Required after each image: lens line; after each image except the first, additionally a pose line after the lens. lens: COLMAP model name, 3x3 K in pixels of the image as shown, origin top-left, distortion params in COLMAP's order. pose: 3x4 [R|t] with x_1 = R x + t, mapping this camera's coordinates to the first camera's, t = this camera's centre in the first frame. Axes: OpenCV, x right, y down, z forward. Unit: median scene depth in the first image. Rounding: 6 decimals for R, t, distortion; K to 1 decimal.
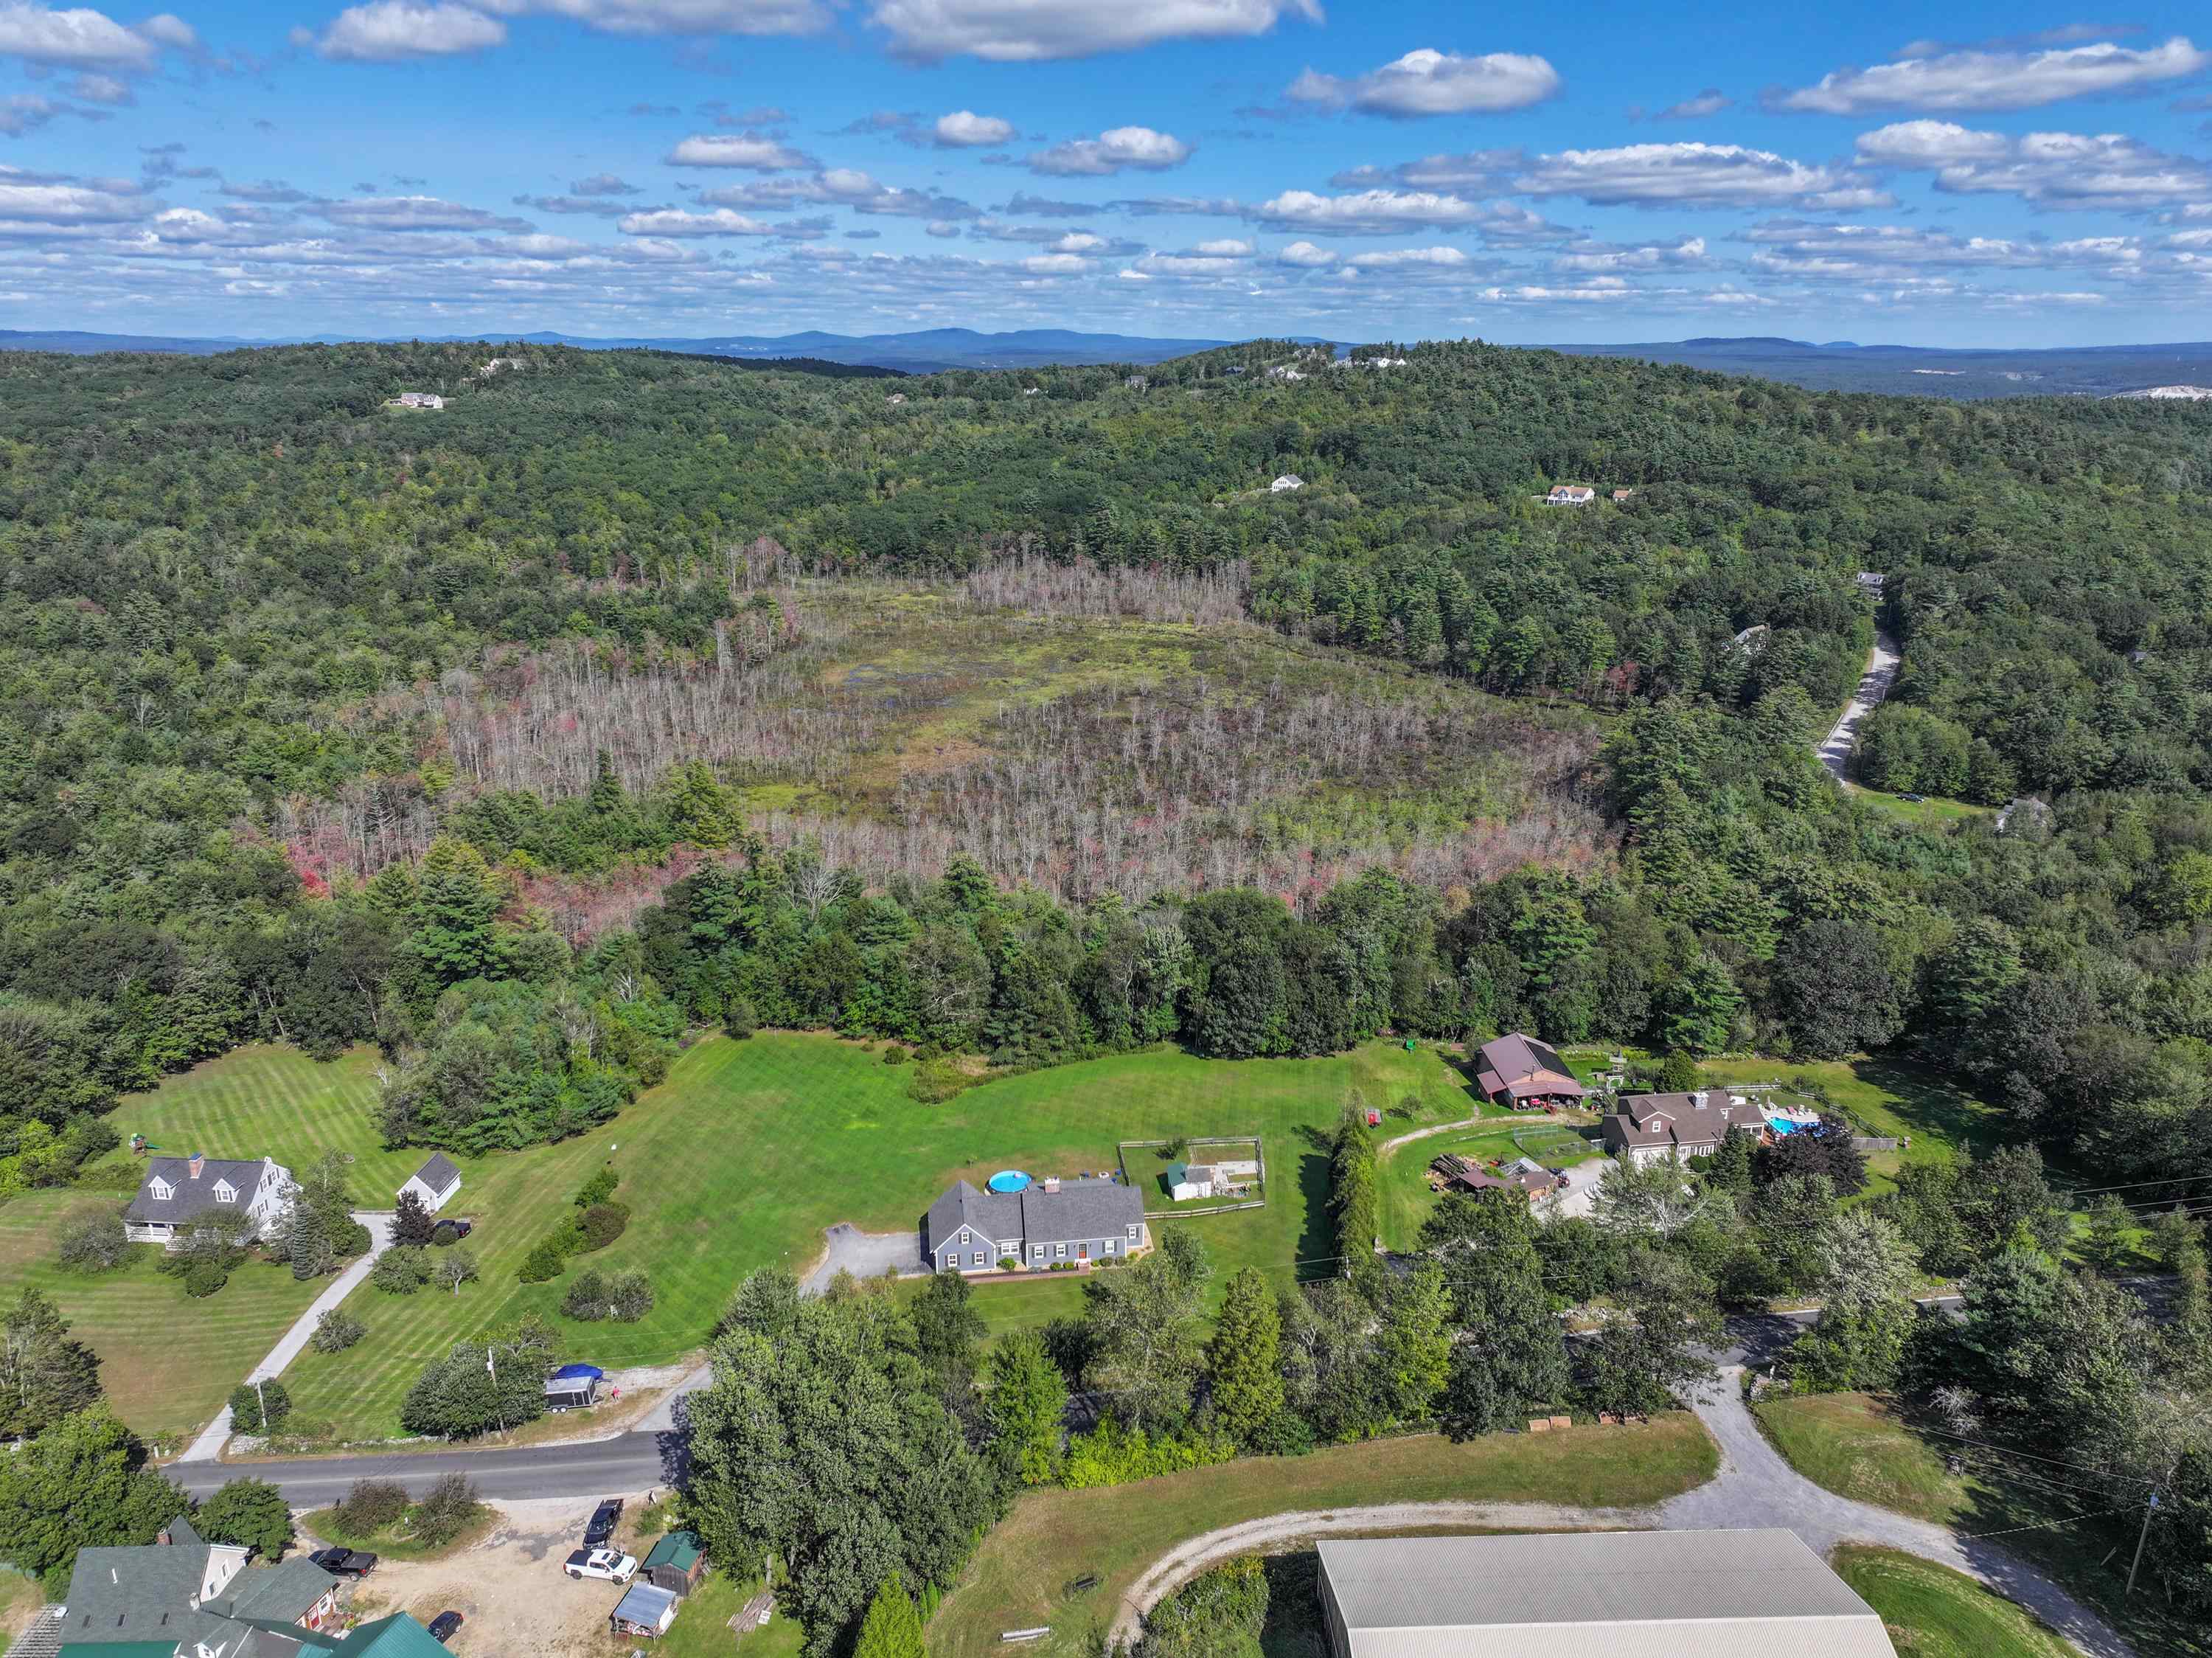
lens RADIAL K [[1546.7, 0, 1106.0], [0, 1546.7, 829.0], [0, 0, 1]] dist [0.004453, 0.006140]
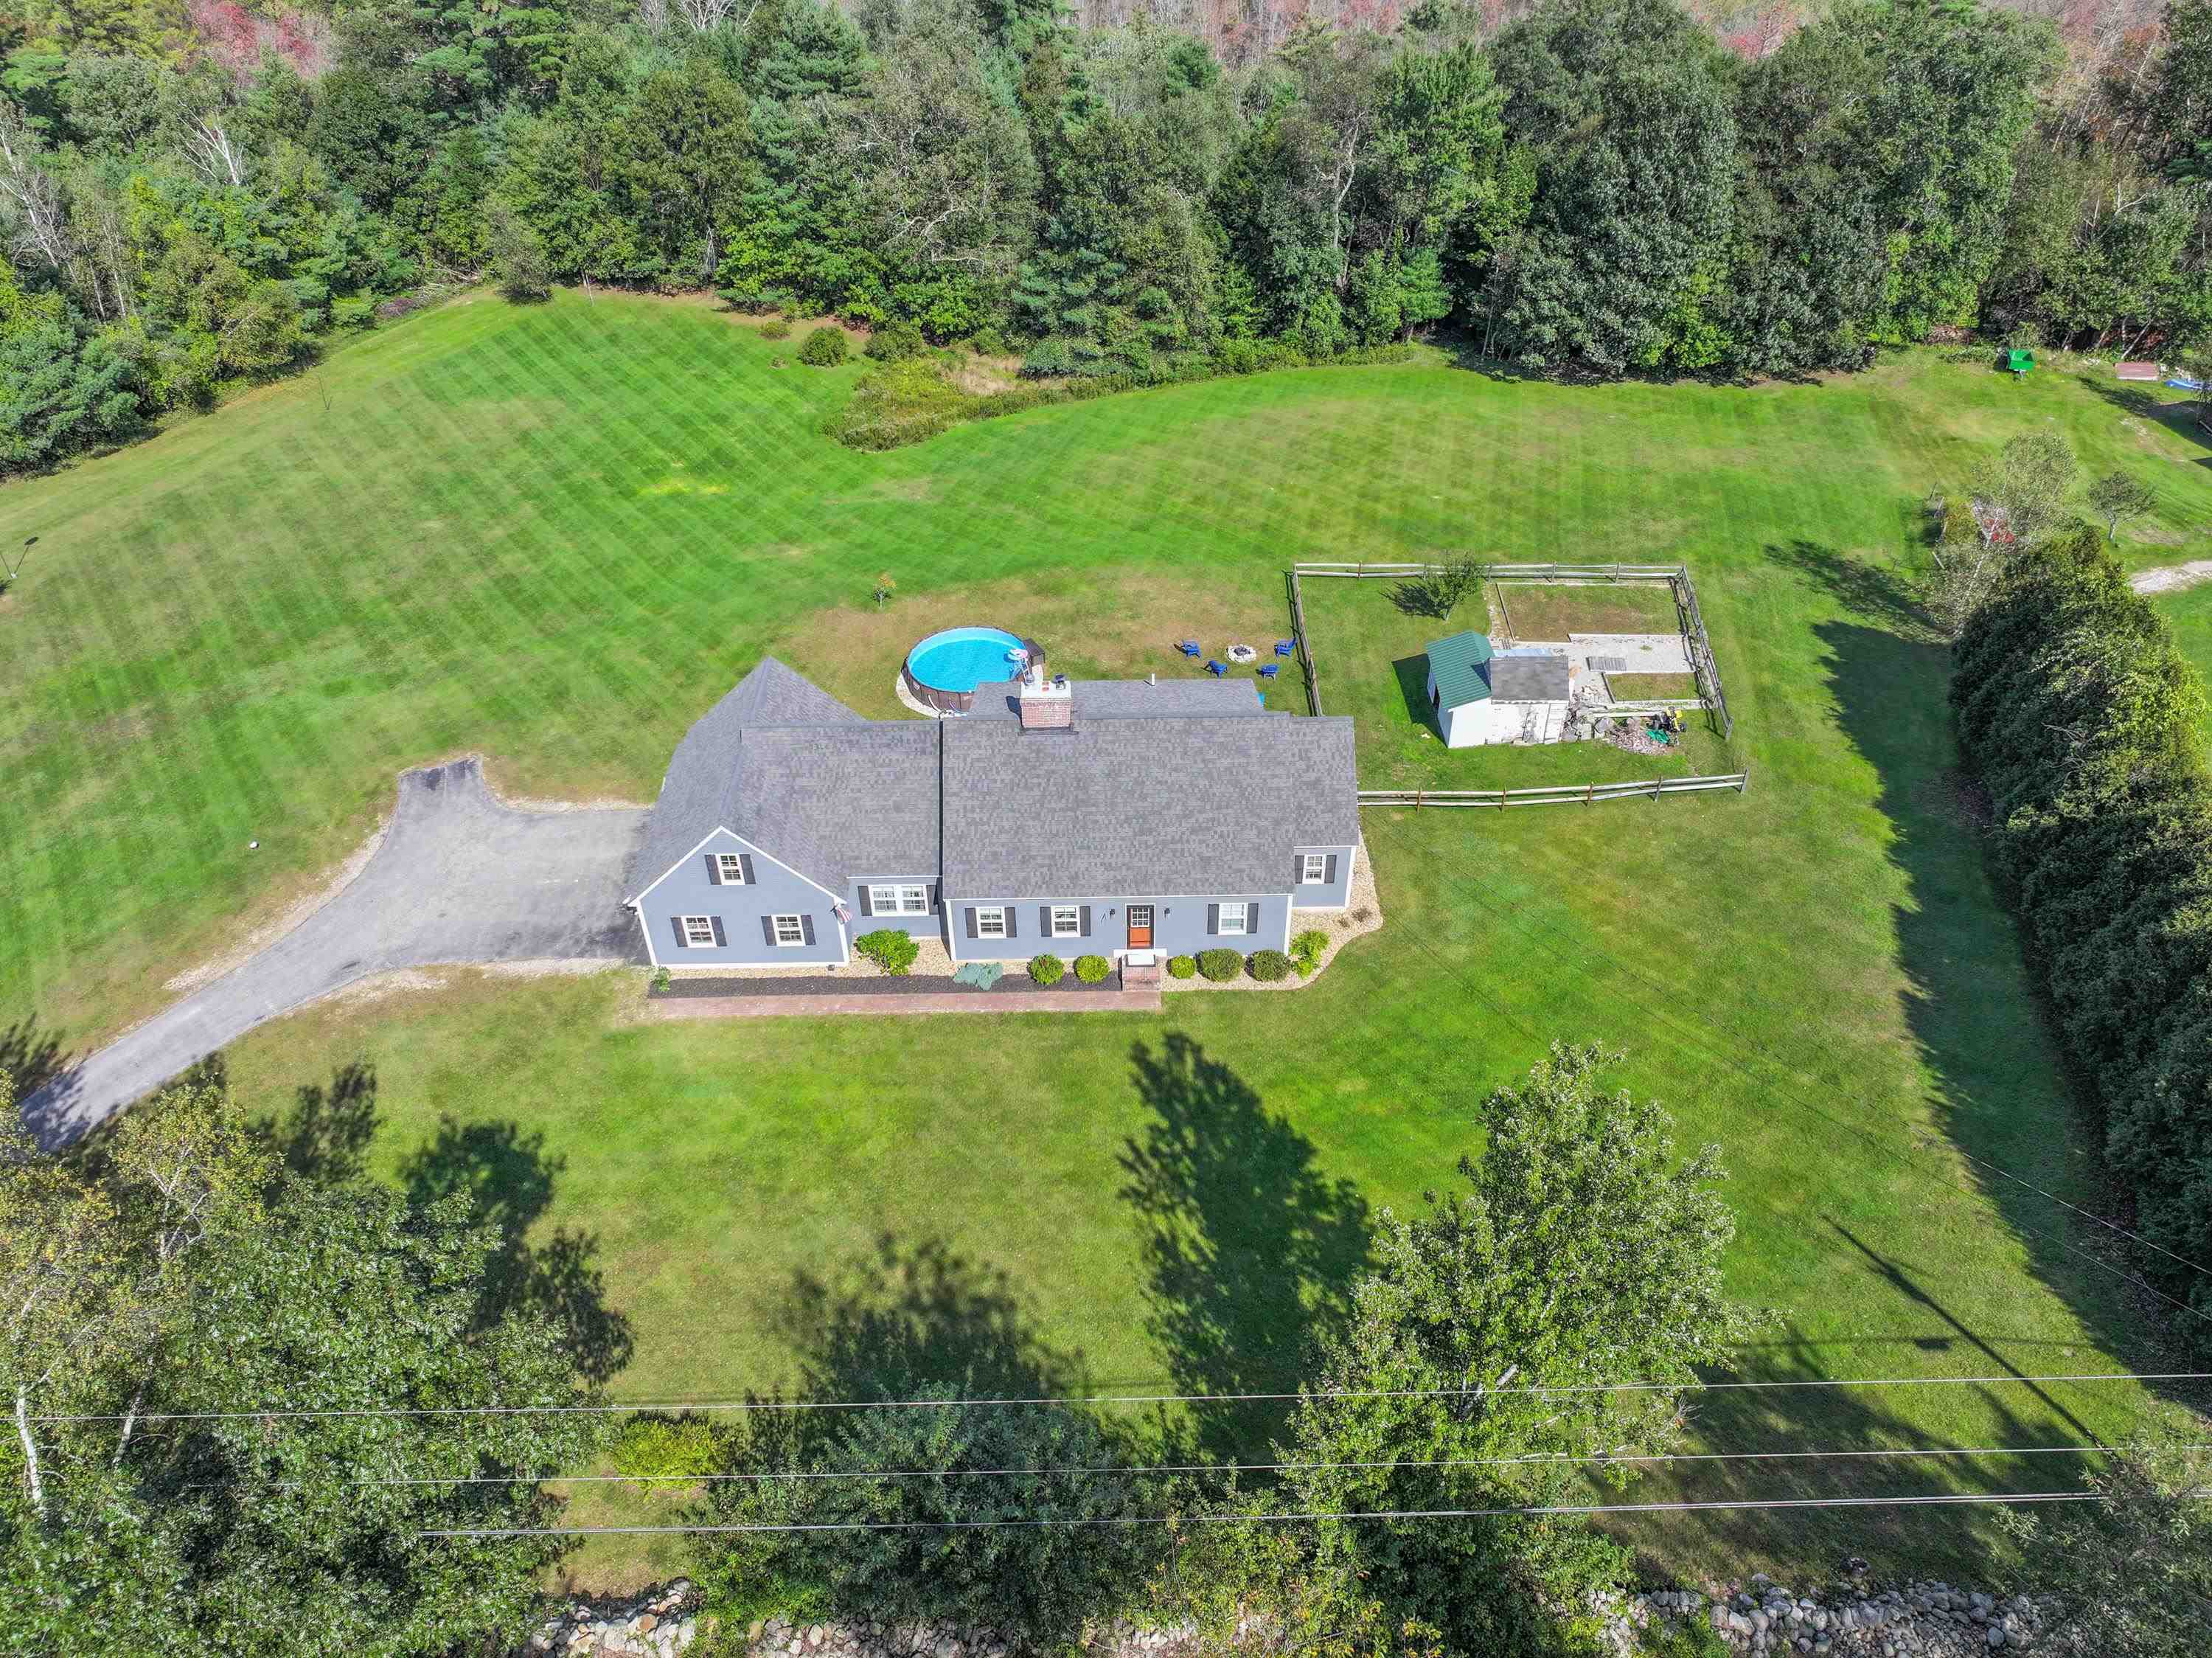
lens RADIAL K [[1519.3, 0, 1106.0], [0, 1519.3, 829.0], [0, 0, 1]] dist [0.016871, -0.001094]
pose [[0.992244, 0.071358, -0.101784, 0.004840], [-0.028154, 0.926552, 0.375113, 0.107222], [0.121076, -0.369338, 0.921374, 0.538861]]
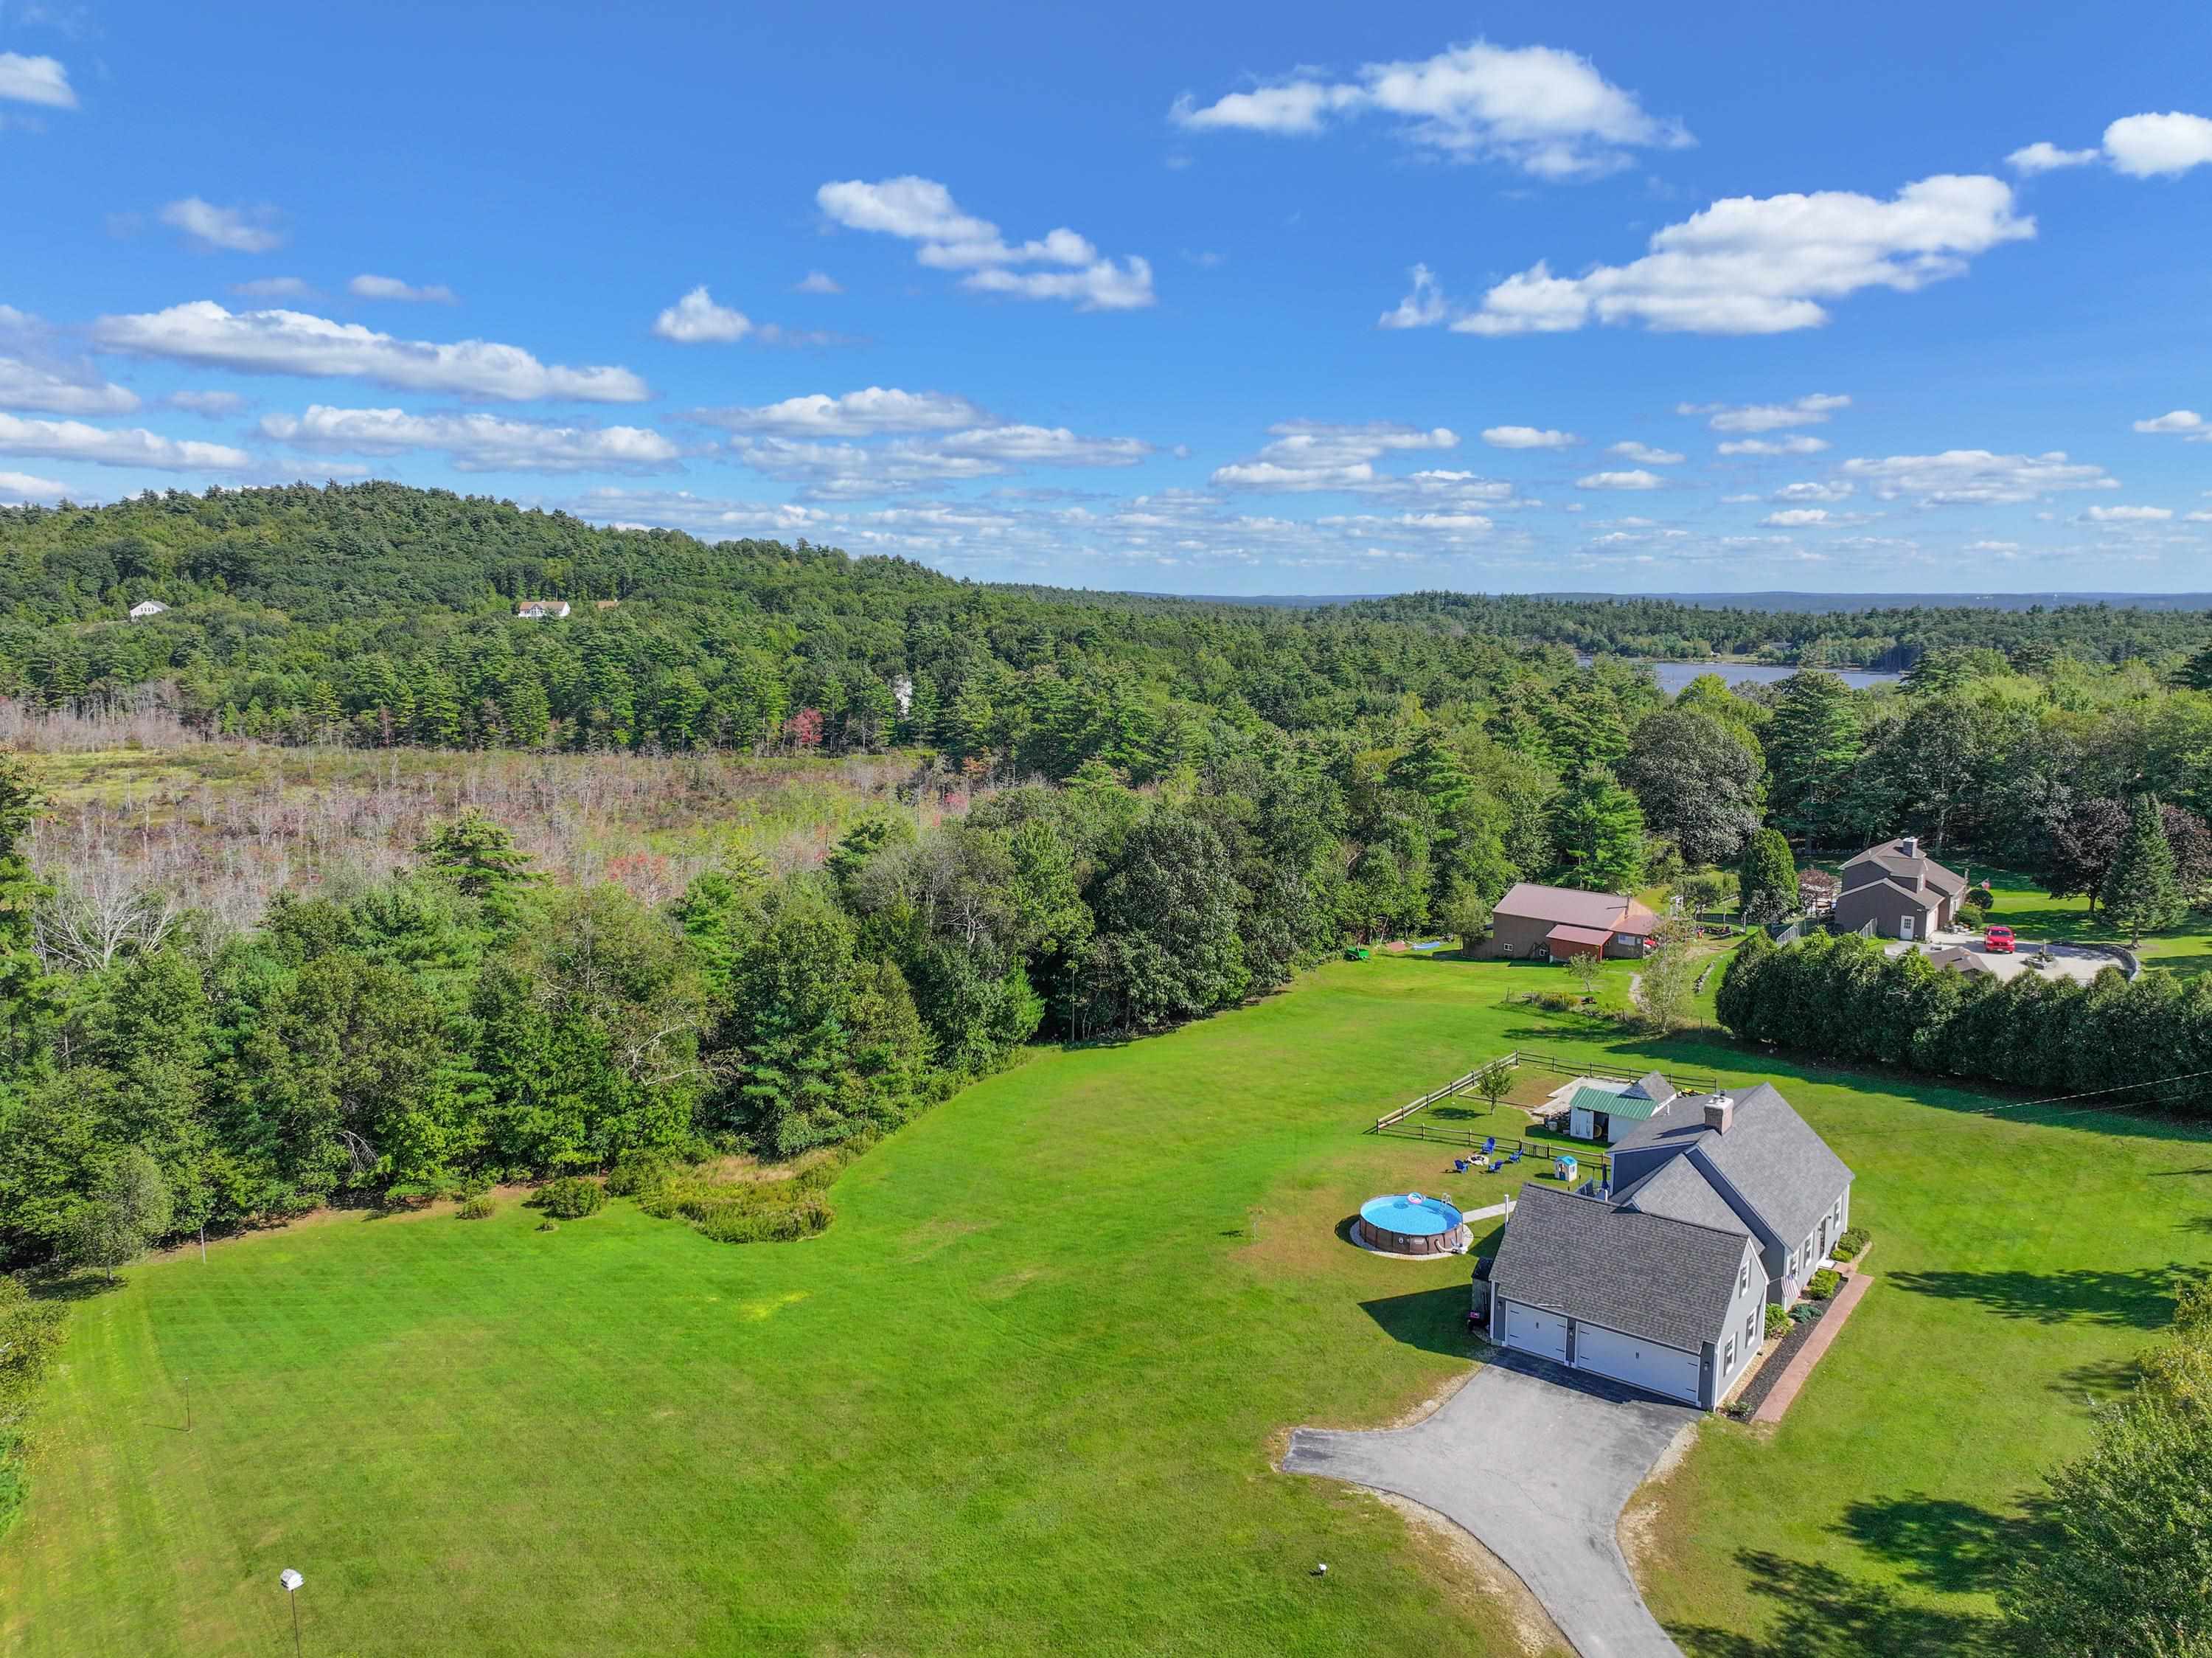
lens RADIAL K [[1561.5, 0, 1106.0], [0, 1561.5, 829.0], [0, 0, 1]] dist [-0.001839, 0.031407]
pose [[0.712673, -0.107618, 0.693192, -0.319016], [0.215187, 0.974060, -0.070013, 0.110584], [-0.667676, 0.199062, 0.717344, 0.584239]]
